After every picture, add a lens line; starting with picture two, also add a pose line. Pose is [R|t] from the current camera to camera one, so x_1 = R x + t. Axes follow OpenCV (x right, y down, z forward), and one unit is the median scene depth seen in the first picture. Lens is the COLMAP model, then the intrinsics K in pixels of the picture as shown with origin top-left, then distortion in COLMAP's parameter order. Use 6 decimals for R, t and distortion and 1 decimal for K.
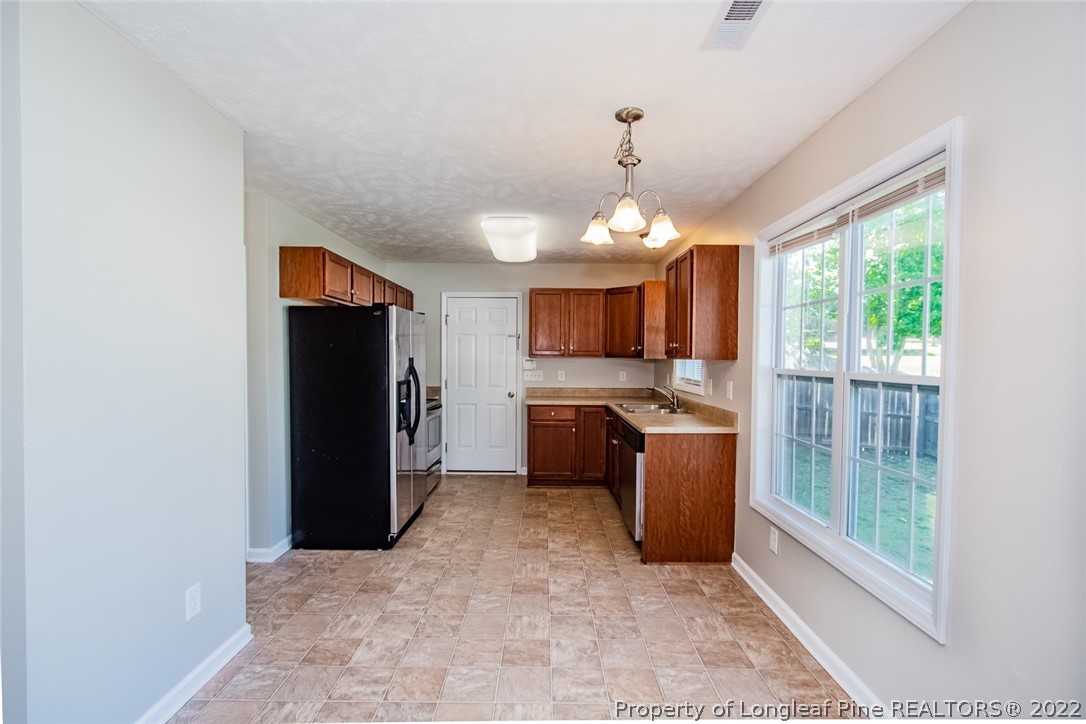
lens RADIAL K [[511.9, 0, 543.3], [0, 511.9, 360.6], [0, 0, 1]] dist [-0.004076, 0.000160]
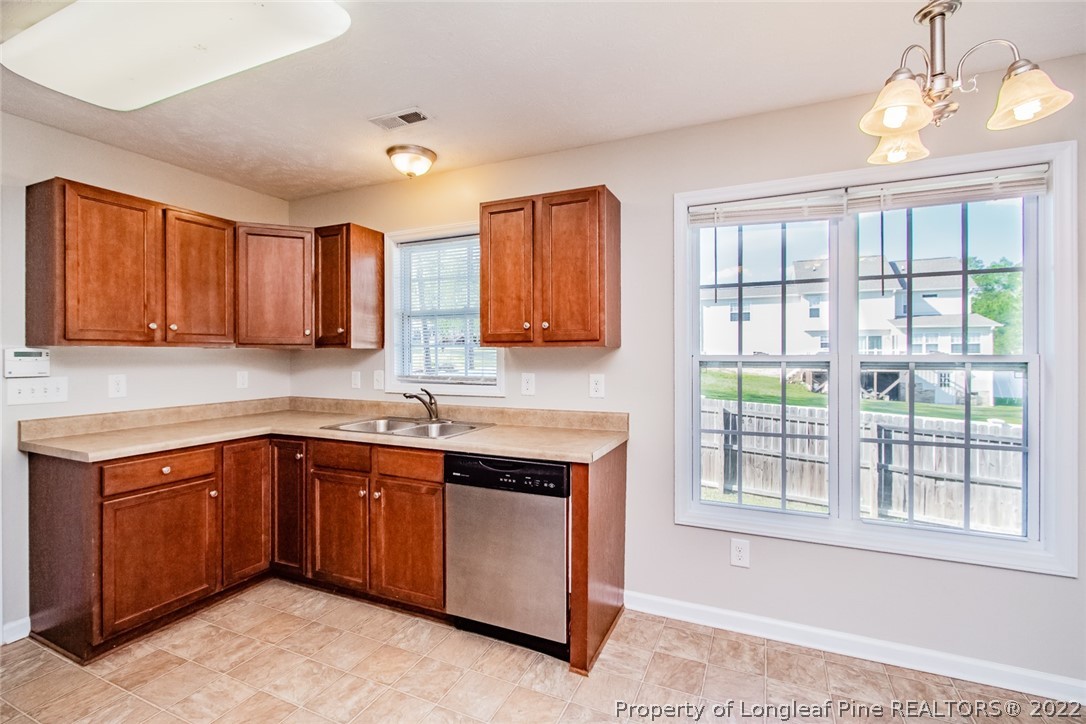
lens RADIAL K [[462.4, 0, 535.8], [0, 462.4, 368.8], [0, 0, 1]] dist [-0.010572, -0.000618]
pose [[0.403851, -0.025988, 0.914455, -0.209272], [0.008139, 0.999659, 0.024815, 0.007217], [-0.914788, -0.002579, 0.403925, 0.526632]]
